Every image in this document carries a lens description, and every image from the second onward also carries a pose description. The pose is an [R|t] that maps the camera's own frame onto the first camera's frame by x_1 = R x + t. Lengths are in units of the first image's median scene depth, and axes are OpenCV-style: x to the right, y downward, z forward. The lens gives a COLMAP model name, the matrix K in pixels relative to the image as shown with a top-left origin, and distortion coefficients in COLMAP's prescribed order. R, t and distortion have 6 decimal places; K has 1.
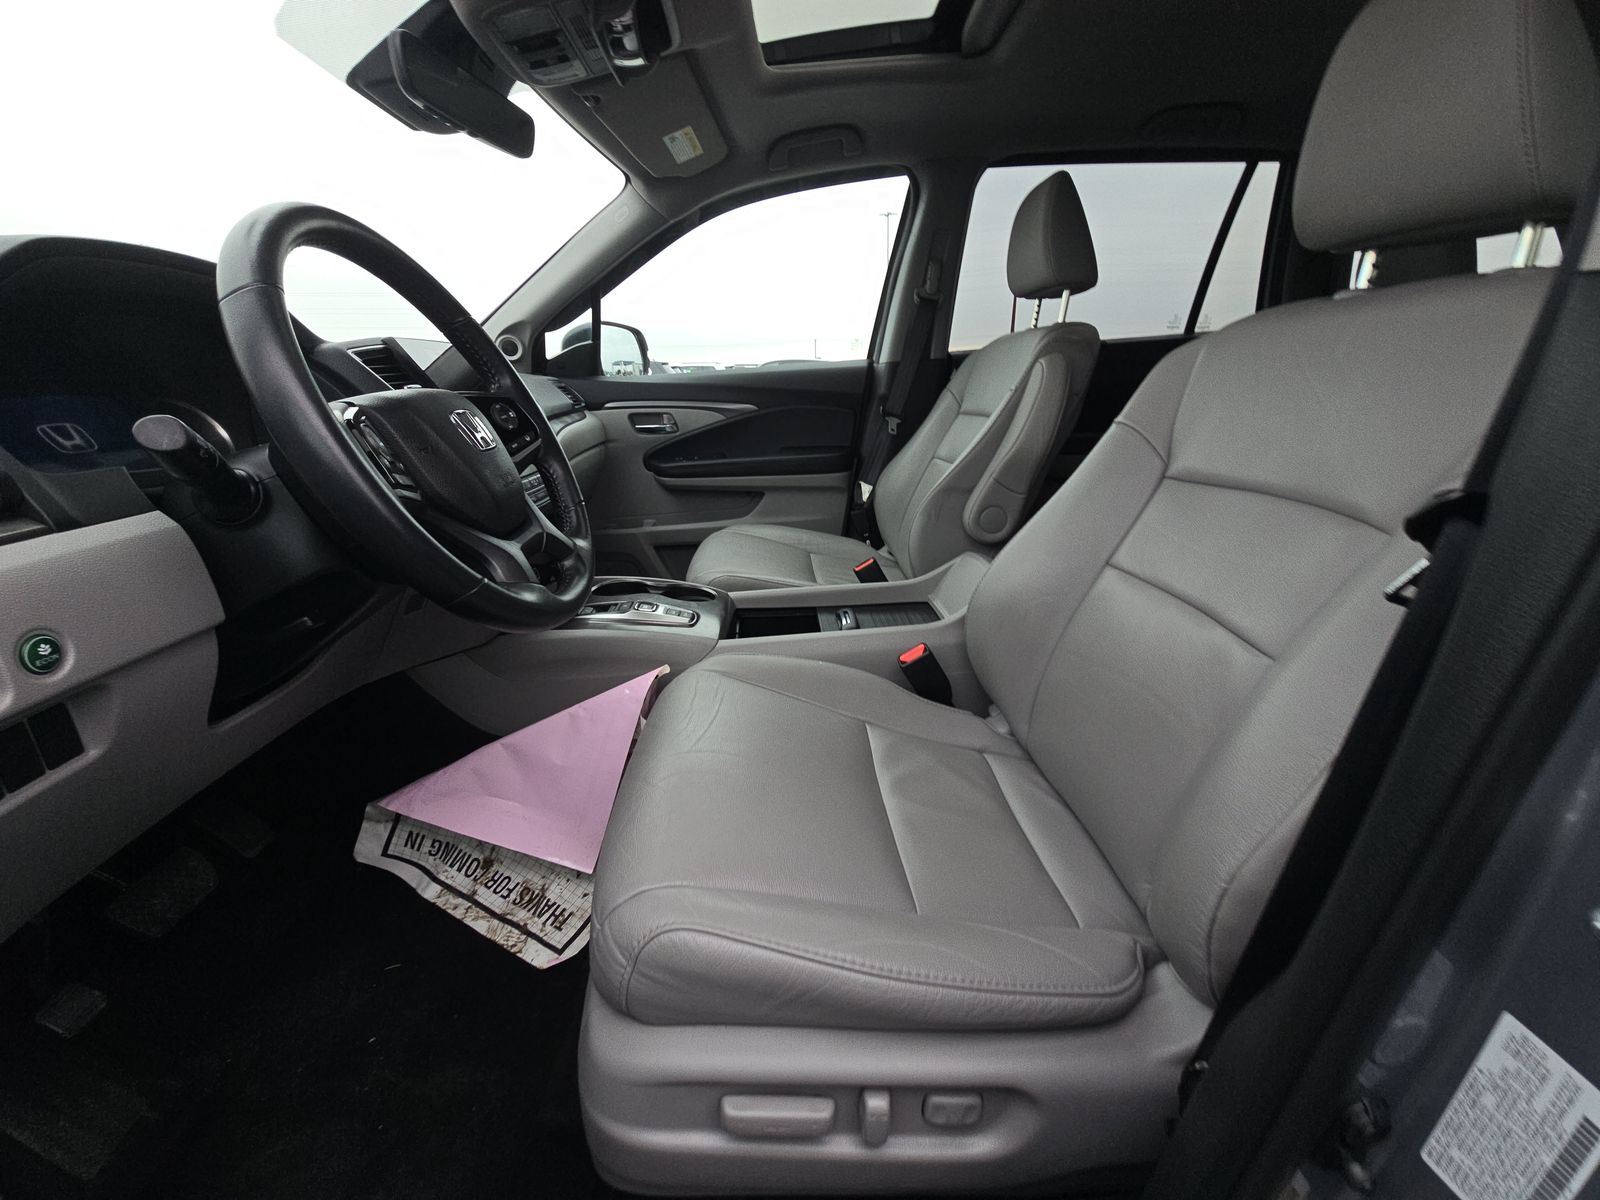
lens RADIAL K [[650.1, 0, 795.8], [0, 650.1, 581.2], [0, 0, 1]] dist [0.000987, 0.000044]
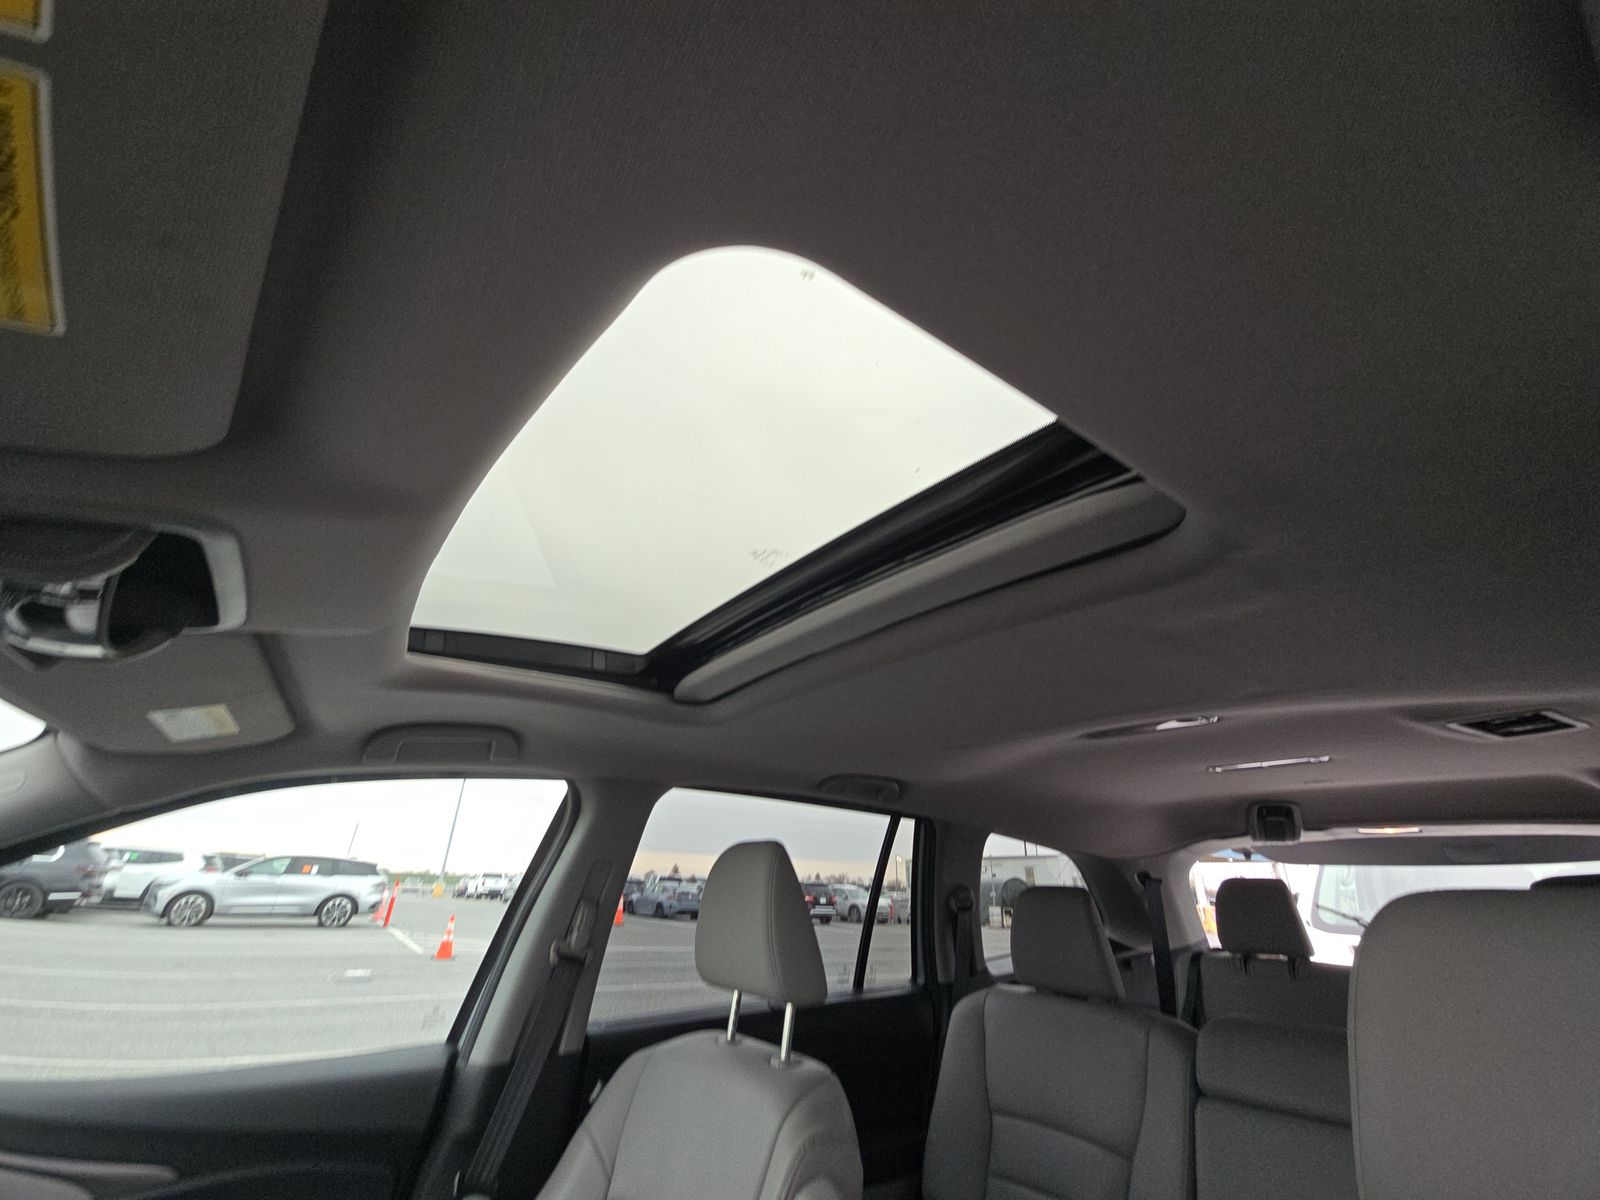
lens RADIAL K [[650.1, 0, 795.8], [0, 650.1, 581.2], [0, 0, 1]] dist [0.000987, 0.000044]
pose [[0.827409, 0.293758, 0.478645, -0.043967], [0.108200, 0.752937, -0.649137, -0.286432], [-0.551079, 0.588891, 0.591202, 0.263251]]
